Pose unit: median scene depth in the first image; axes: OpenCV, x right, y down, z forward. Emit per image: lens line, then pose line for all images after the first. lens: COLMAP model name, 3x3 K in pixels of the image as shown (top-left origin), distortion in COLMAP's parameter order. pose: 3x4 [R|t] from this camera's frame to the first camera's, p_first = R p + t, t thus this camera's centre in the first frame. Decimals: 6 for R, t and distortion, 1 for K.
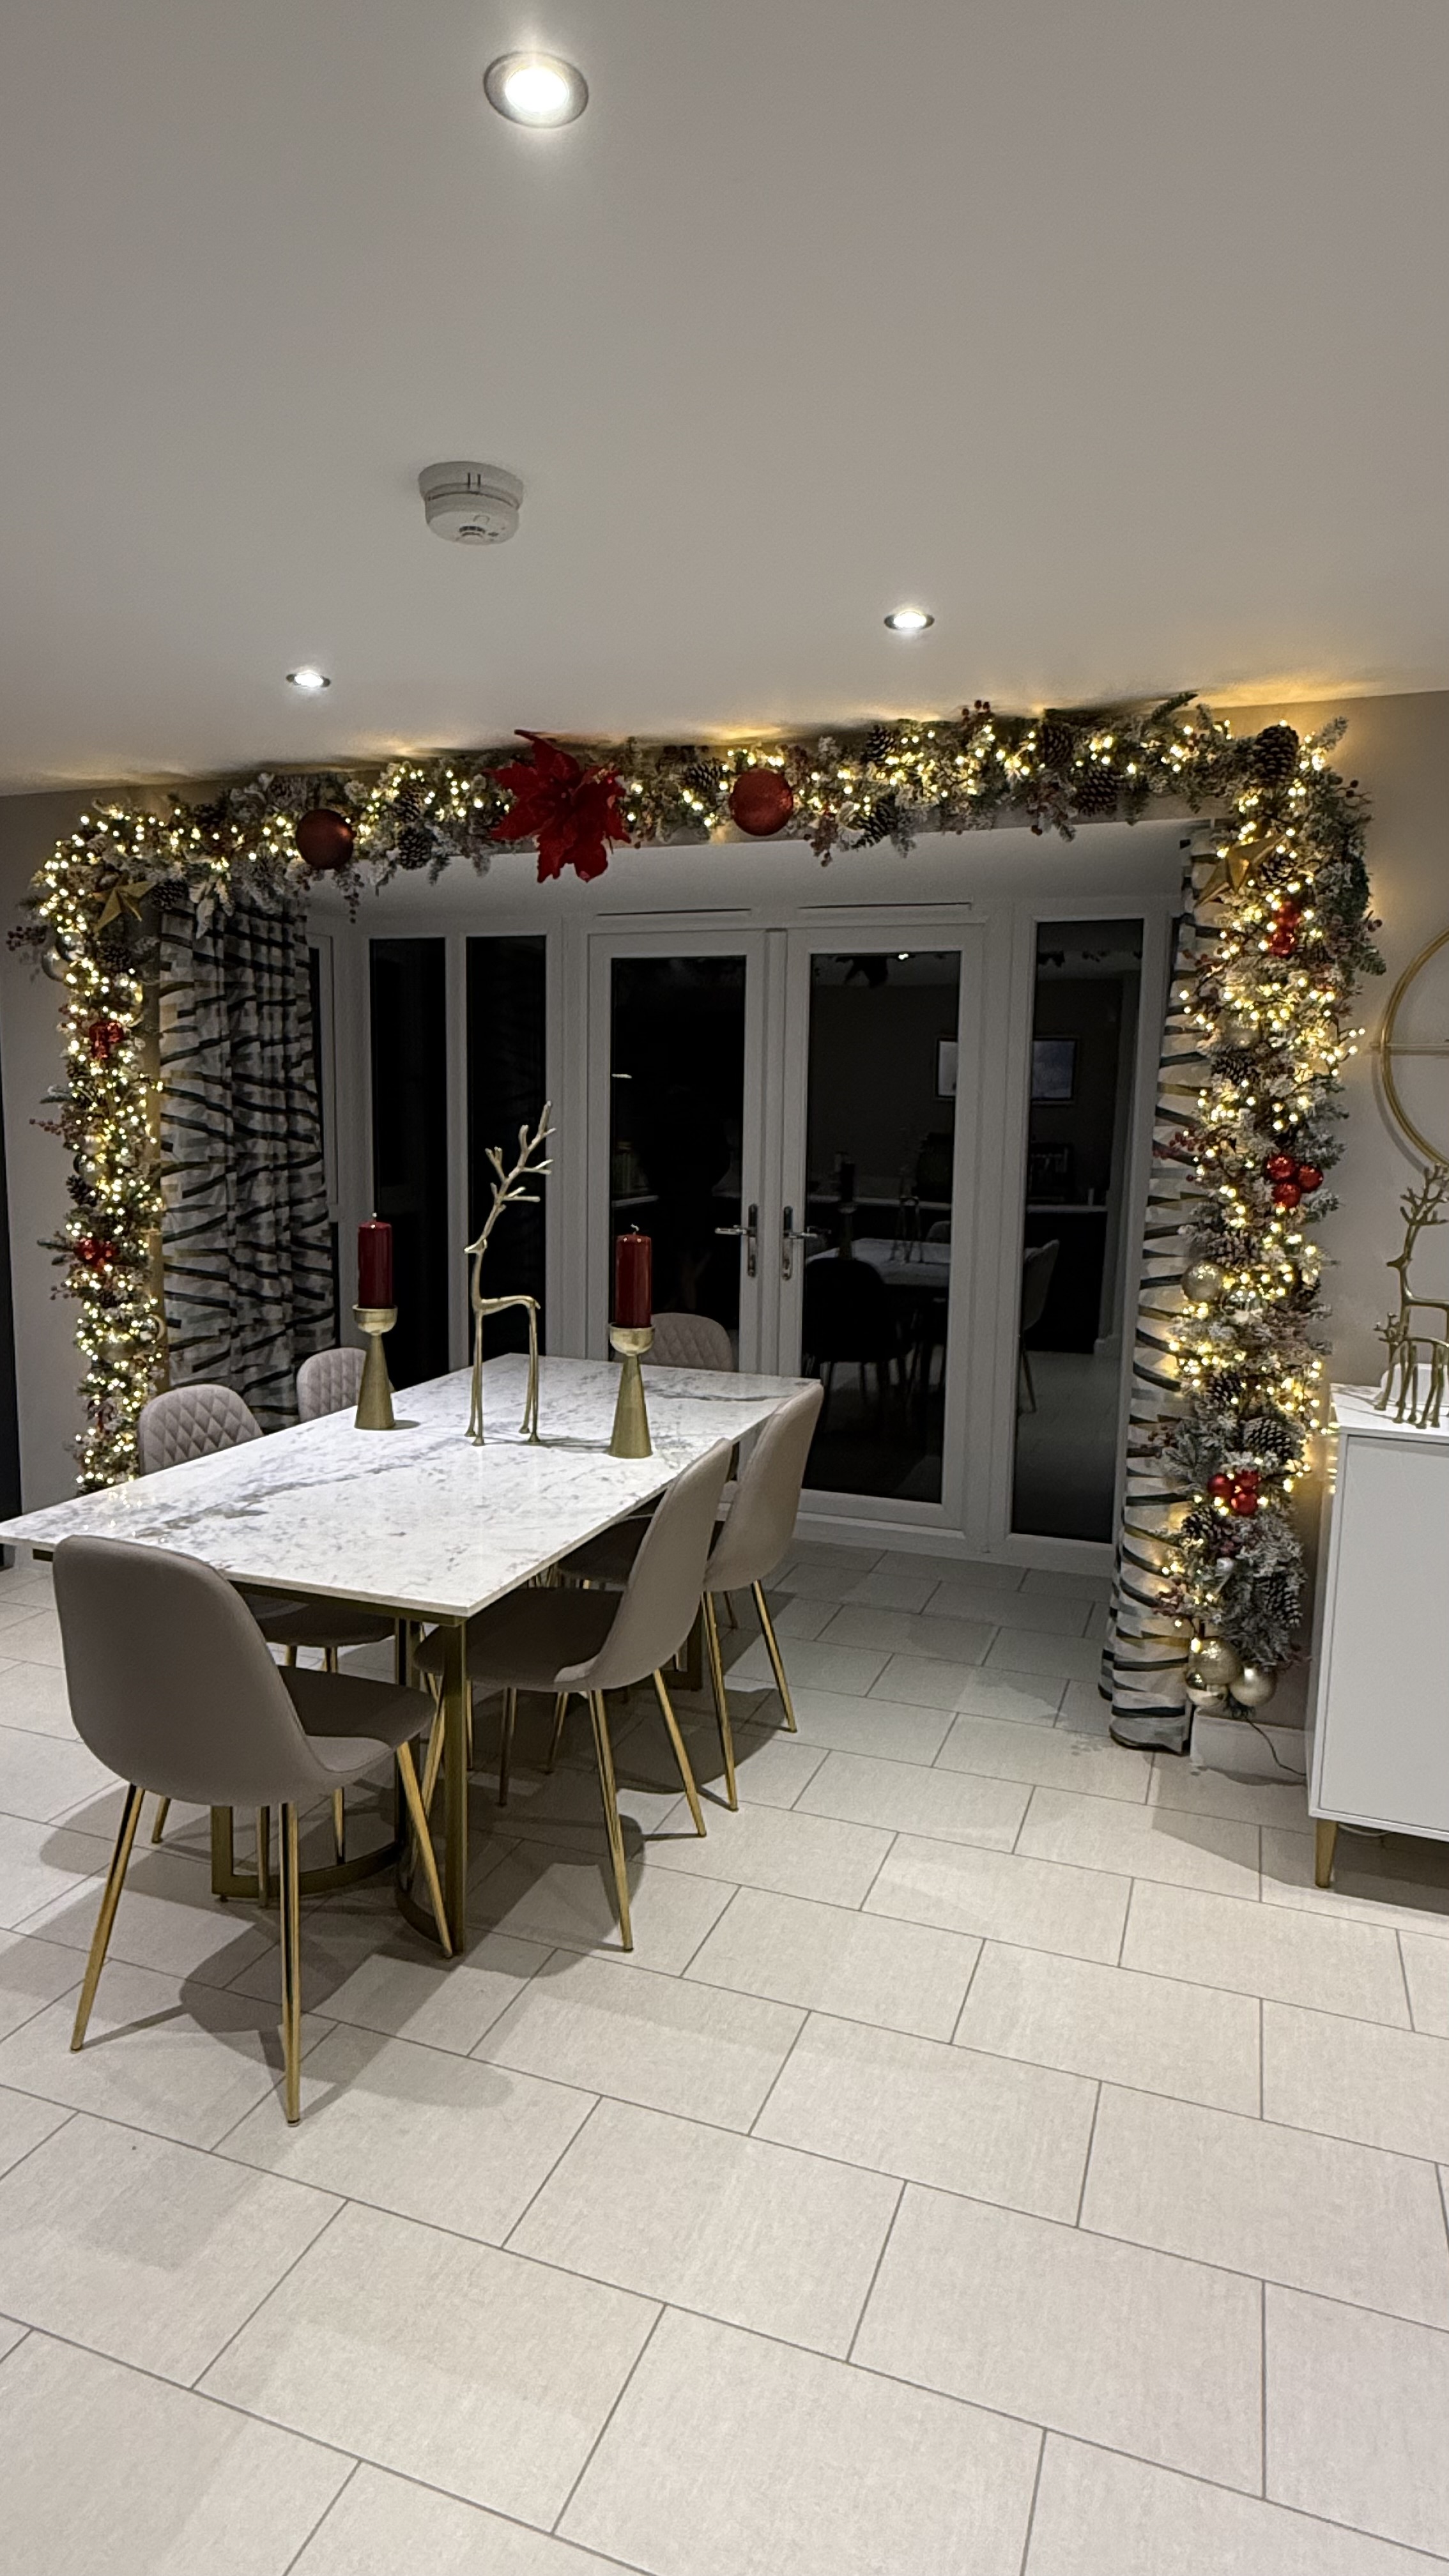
lens RADIAL K [[1438.2, 0, 724.5], [0, 1438.2, 1288.0], [0, 0, 1]] dist [-0.001861, -0.000119]
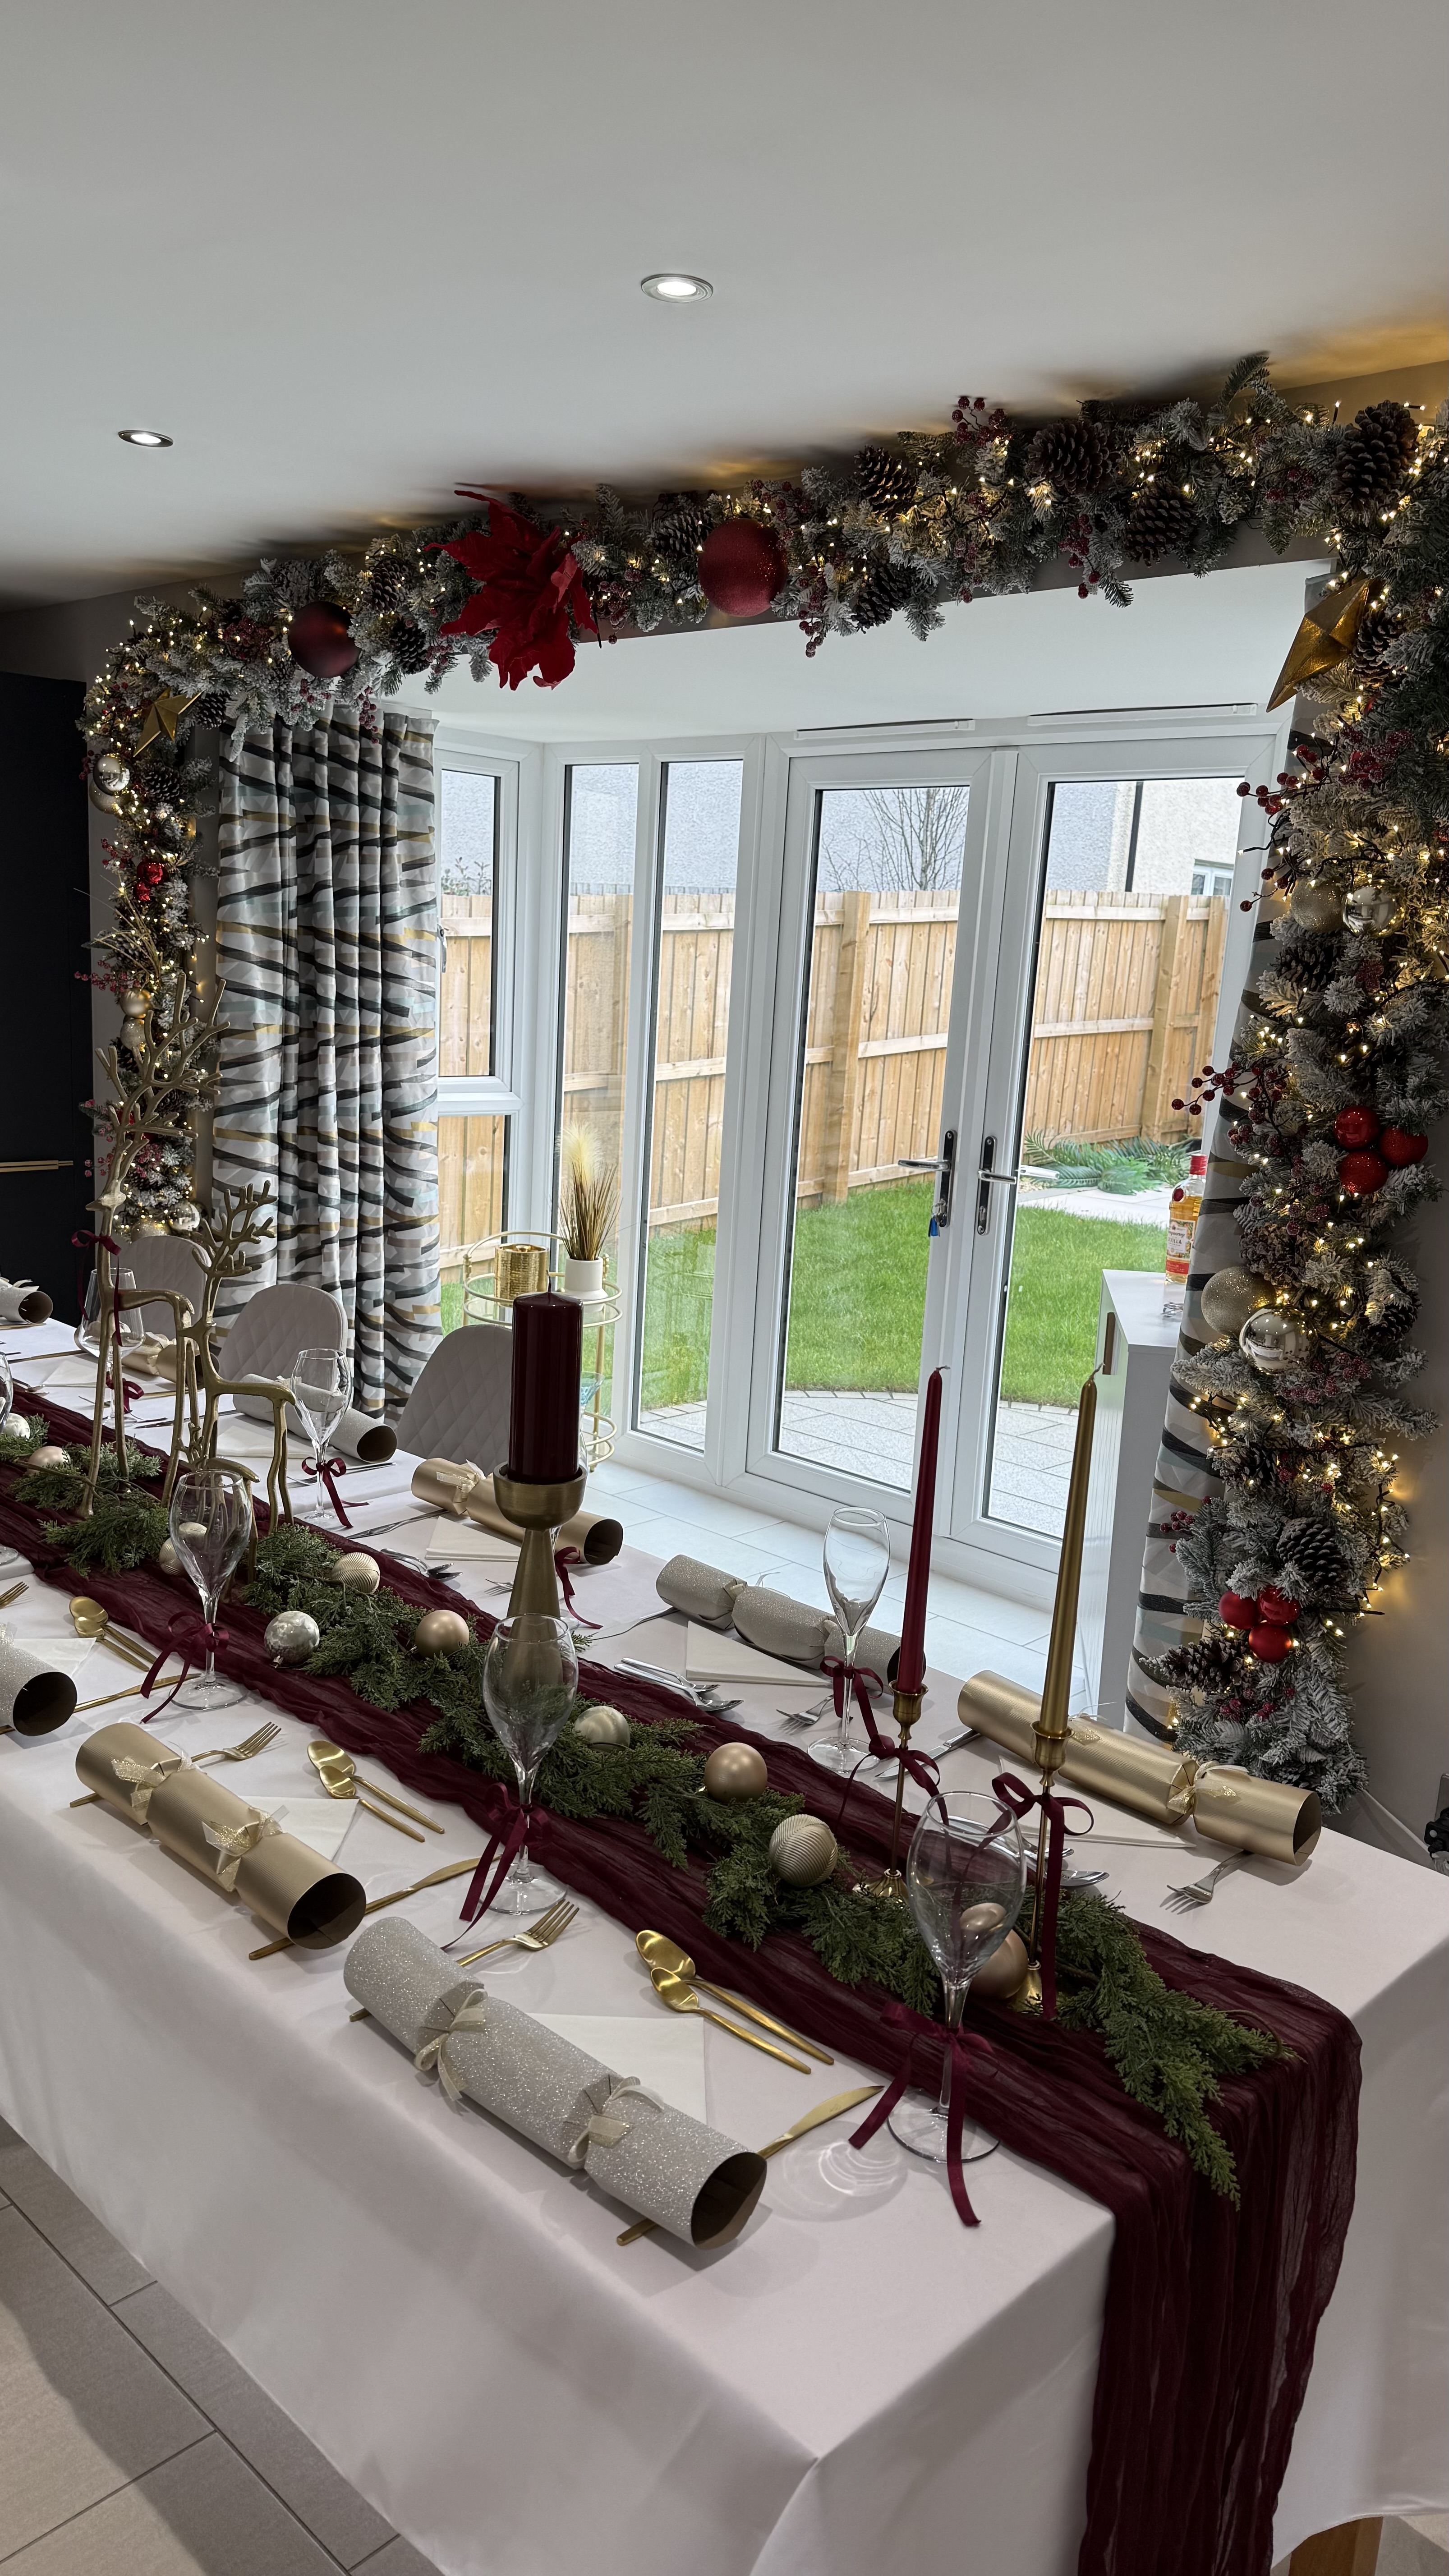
lens RADIAL K [[1820.4, 0, 724.5], [0, 1820.4, 1288.0], [0, 0, 1]] dist [-0.001278, -0.003911]
pose [[0.918174, 0.108051, -0.381159, 0.332875], [-0.093252, 0.994001, 0.057145, -0.025228], [0.385047, -0.016925, 0.922742, 0.123946]]
